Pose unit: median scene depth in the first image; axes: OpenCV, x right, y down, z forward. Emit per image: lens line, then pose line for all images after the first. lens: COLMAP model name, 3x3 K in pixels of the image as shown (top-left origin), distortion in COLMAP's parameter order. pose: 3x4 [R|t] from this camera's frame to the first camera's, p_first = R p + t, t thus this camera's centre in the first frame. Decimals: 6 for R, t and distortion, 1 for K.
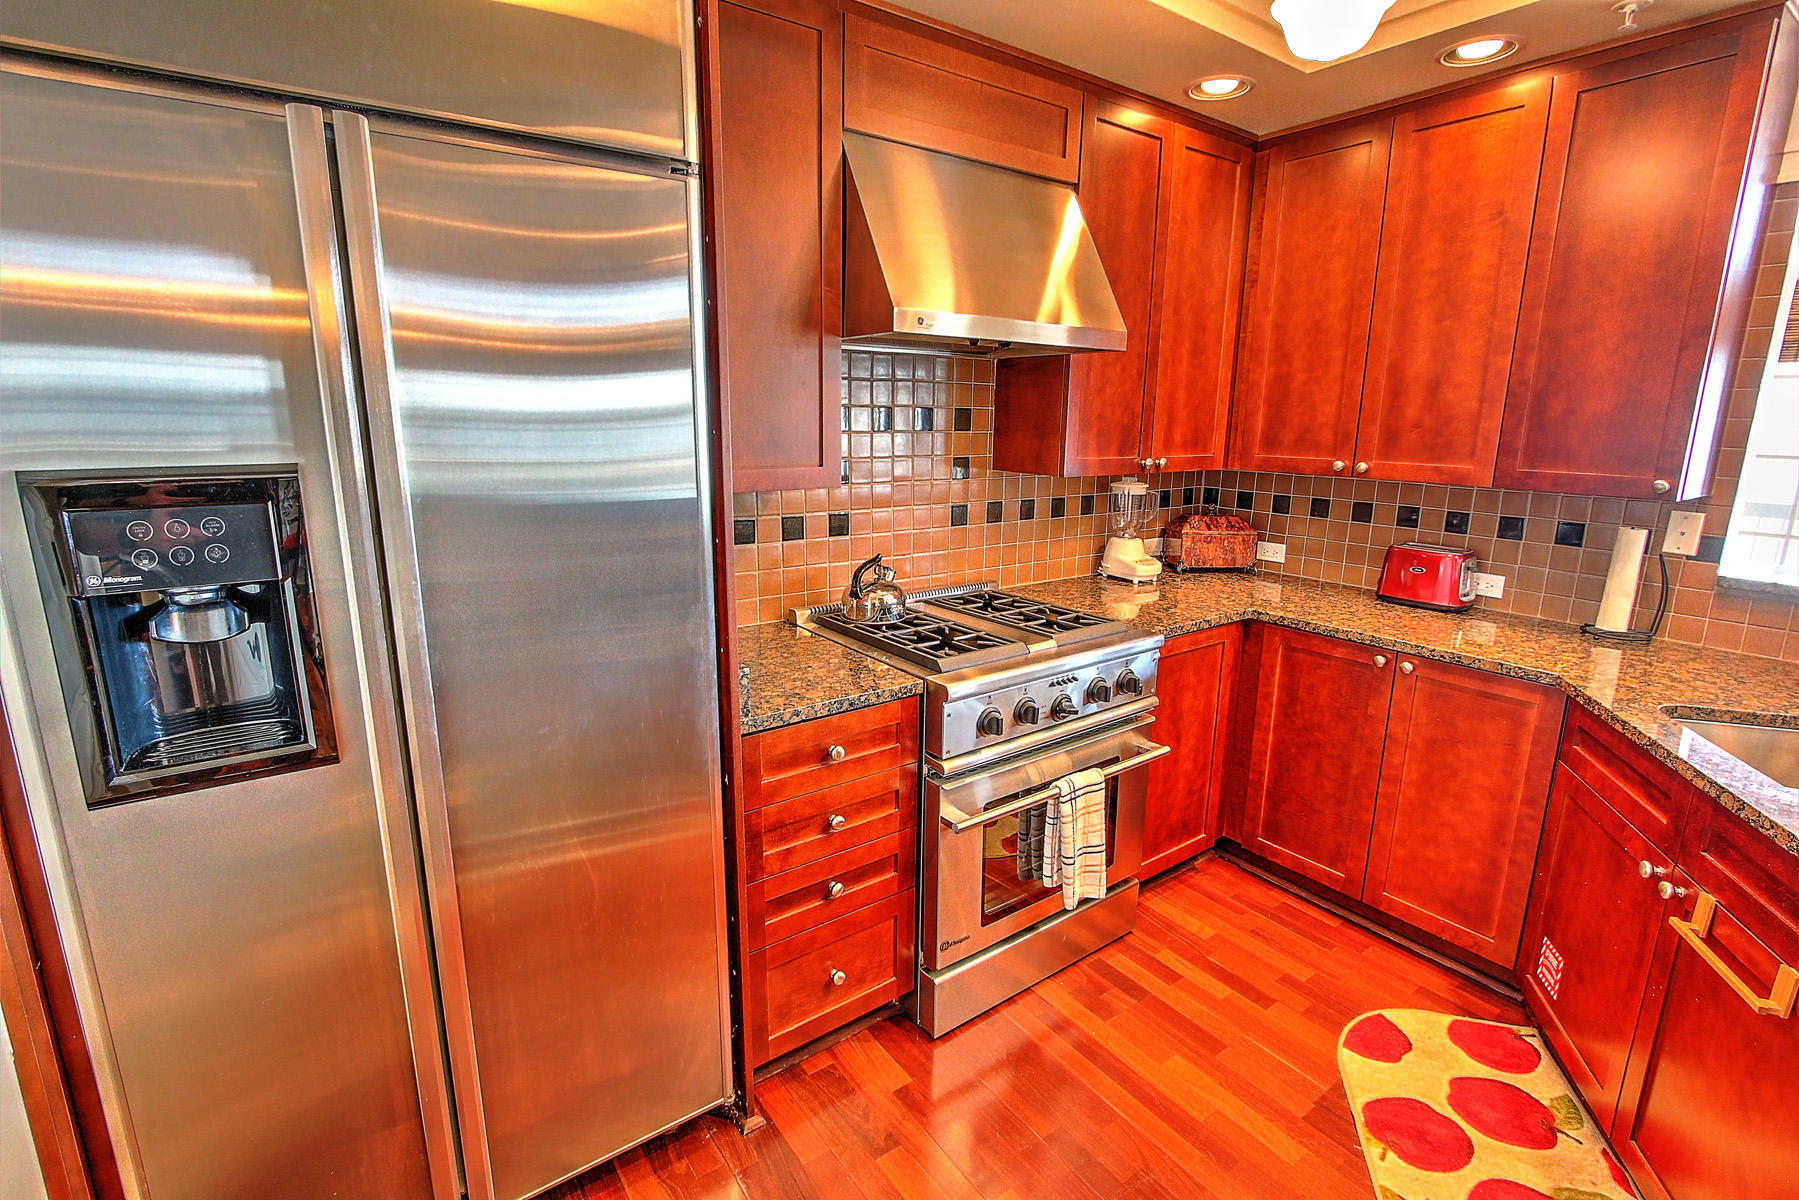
lens RADIAL K [[825.9, 0, 899.9], [0, 825.9, 582.9], [0, 0, 1]] dist [-0.017251, 0.002135]
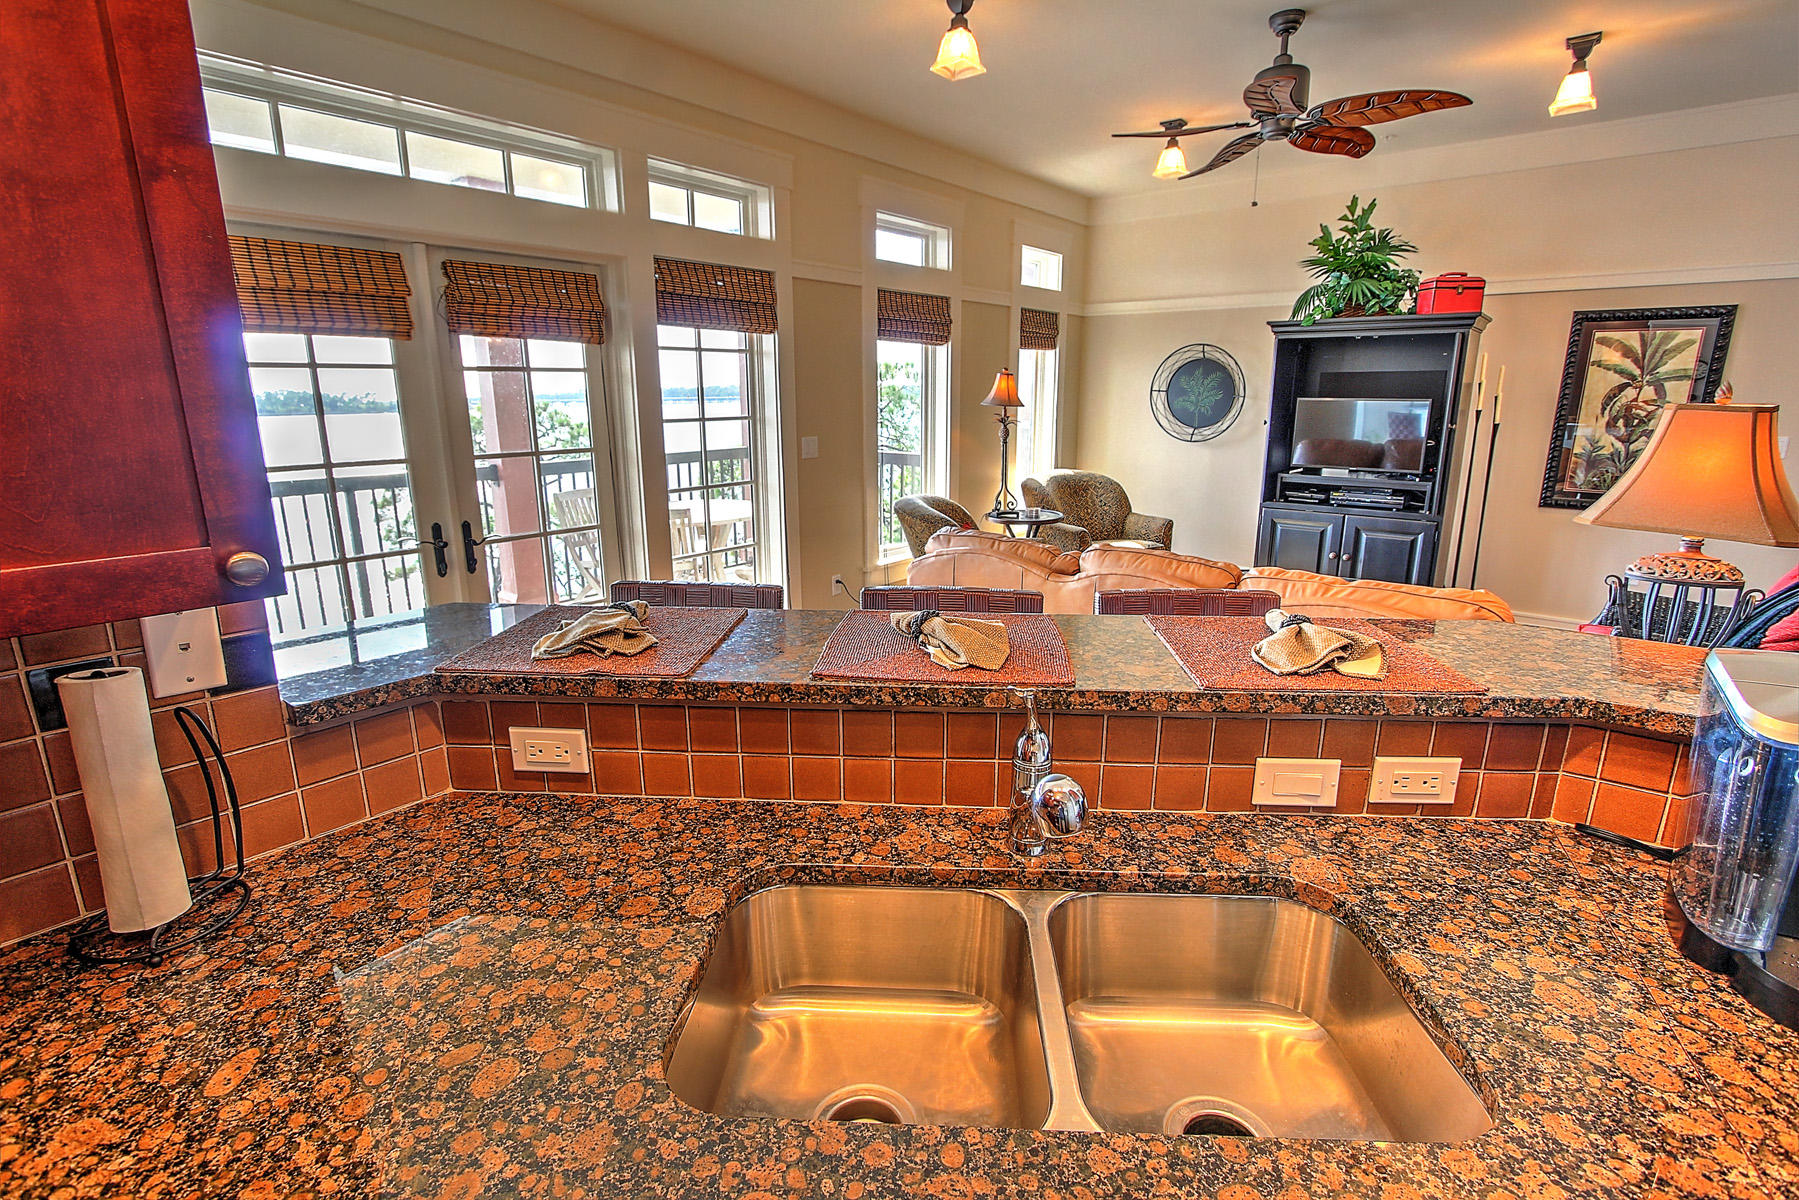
lens RADIAL K [[825.9, 0, 899.5], [0, 825.9, 592.5], [0, 0, 1]] dist [-0.017251, 0.002135]
pose [[-0.246498, -0.242890, 0.938213, 0.427148], [0.197537, 0.935170, 0.294001, -0.133966], [-0.948798, 0.257802, -0.182537, 0.660598]]
